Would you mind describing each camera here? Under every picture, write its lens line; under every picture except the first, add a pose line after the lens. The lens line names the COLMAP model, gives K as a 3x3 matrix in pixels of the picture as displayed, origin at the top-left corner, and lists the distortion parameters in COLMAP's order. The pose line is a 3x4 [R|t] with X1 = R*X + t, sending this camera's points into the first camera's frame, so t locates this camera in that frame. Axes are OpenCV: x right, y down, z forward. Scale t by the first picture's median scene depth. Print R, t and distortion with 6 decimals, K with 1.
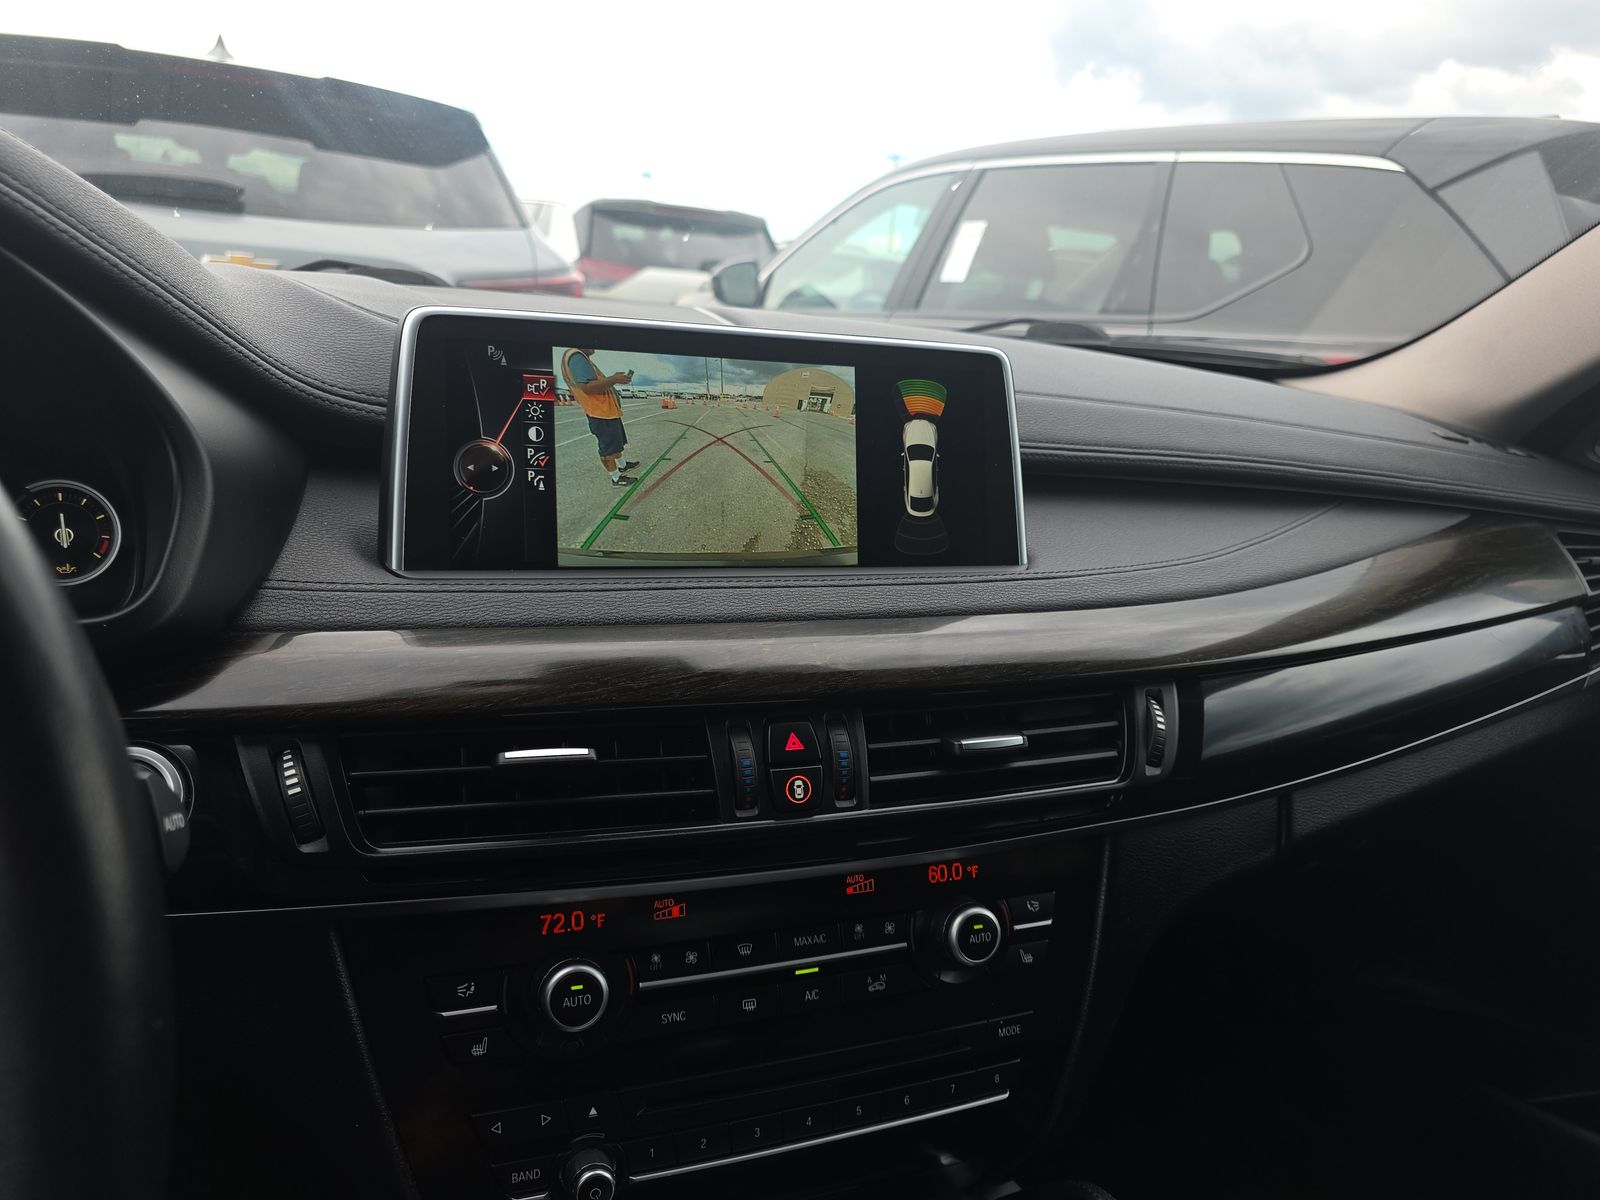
lens RADIAL K [[1135.8, 0, 800.0], [0, 1135.8, 600.0], [0, 0, 1]] dist [0.047413, -0.067150]
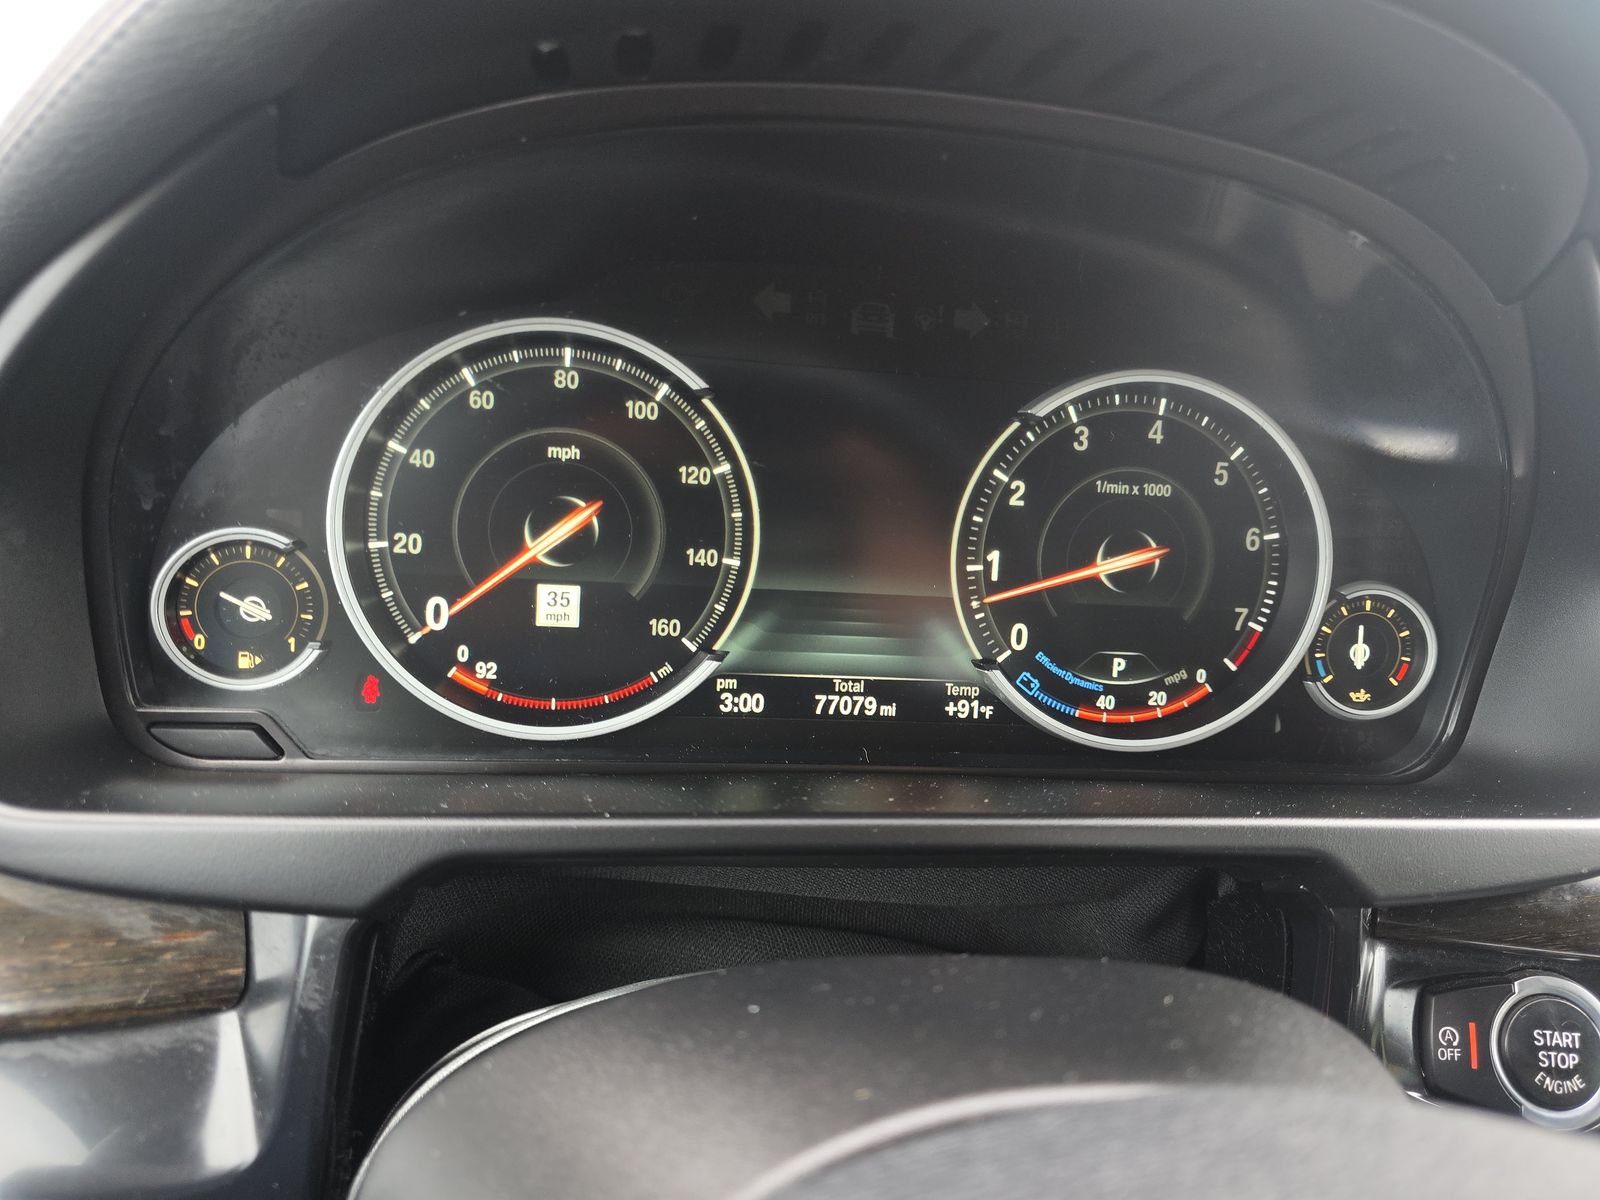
lens RADIAL K [[1135.8, 0, 800.0], [0, 1135.8, 600.0], [0, 0, 1]] dist [0.047413, -0.067150]
pose [[0.946097, 0.106831, -0.305756, -0.620161], [-0.105455, 0.994201, 0.021066, -0.055032], [0.306233, 0.012313, 0.951877, 0.106339]]
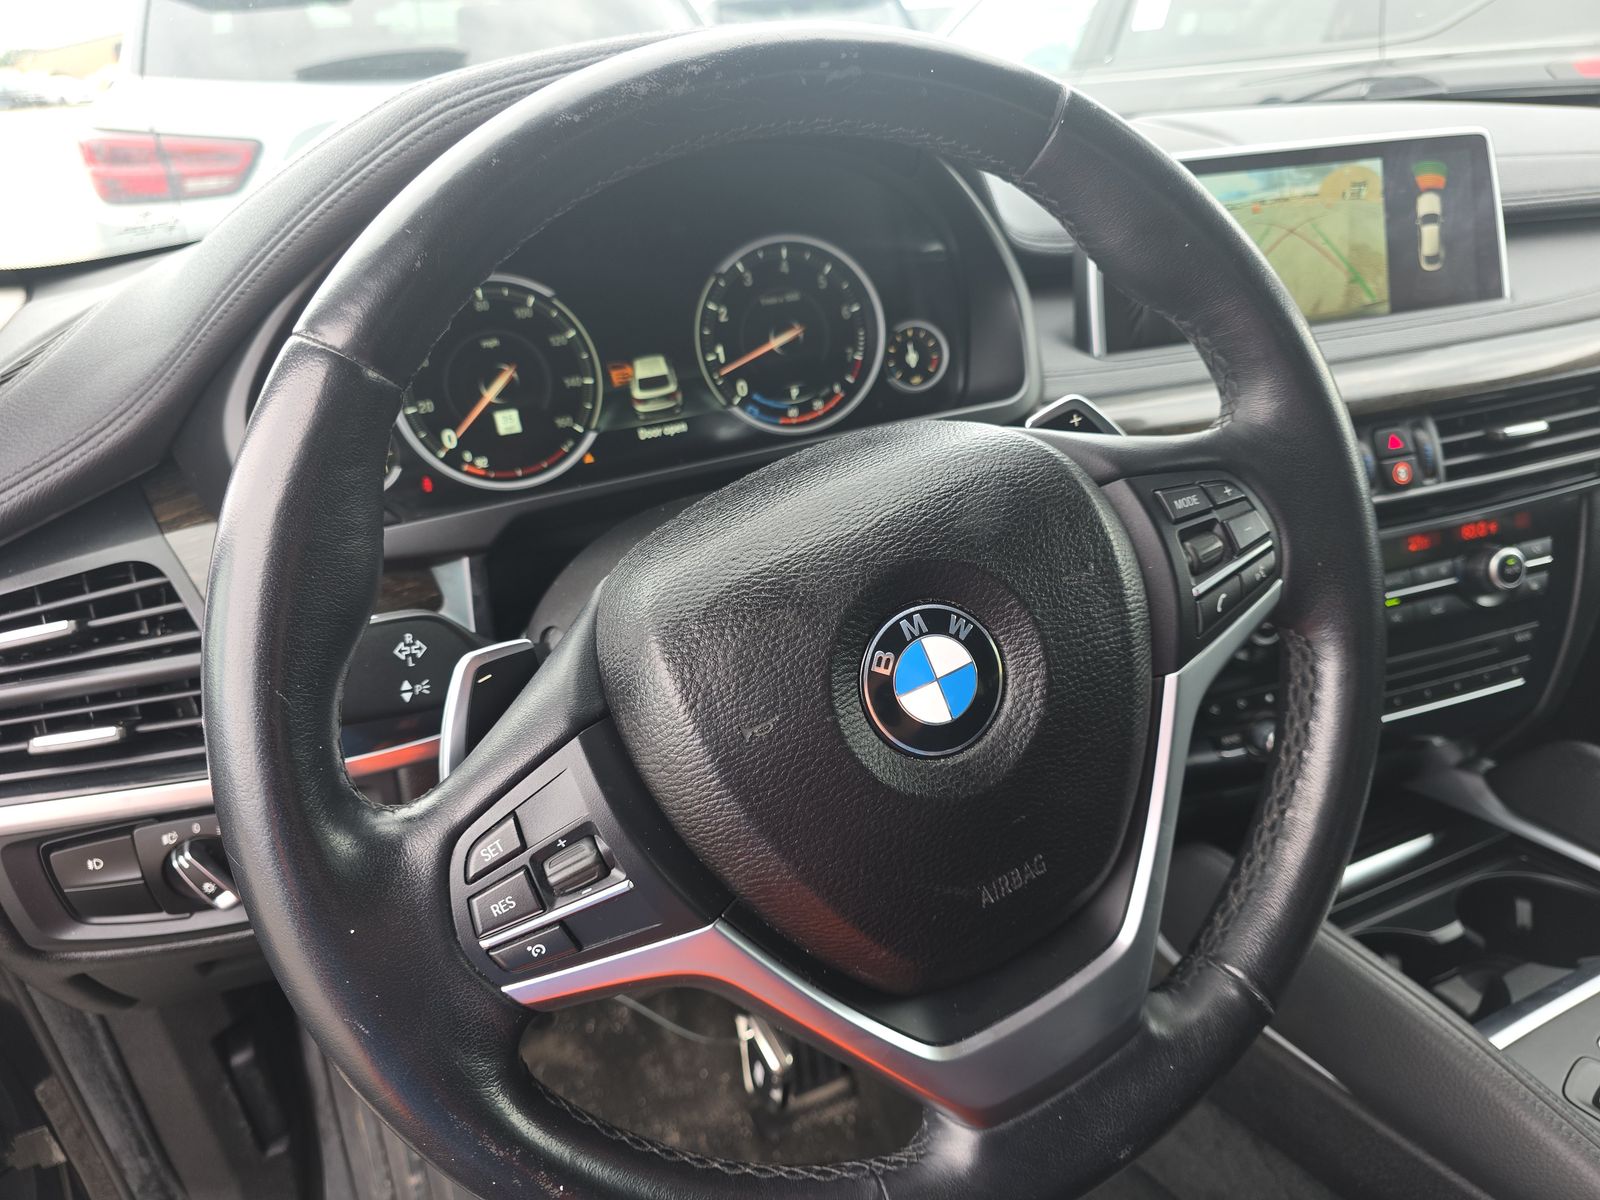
lens RADIAL K [[1135.8, 0, 800.0], [0, 1135.8, 600.0], [0, 0, 1]] dist [0.047413, -0.067150]
pose [[0.986606, -0.100934, -0.128145, -0.505507], [0.121778, 0.978420, 0.166927, -0.010094], [0.108531, -0.180296, 0.977606, -0.460714]]
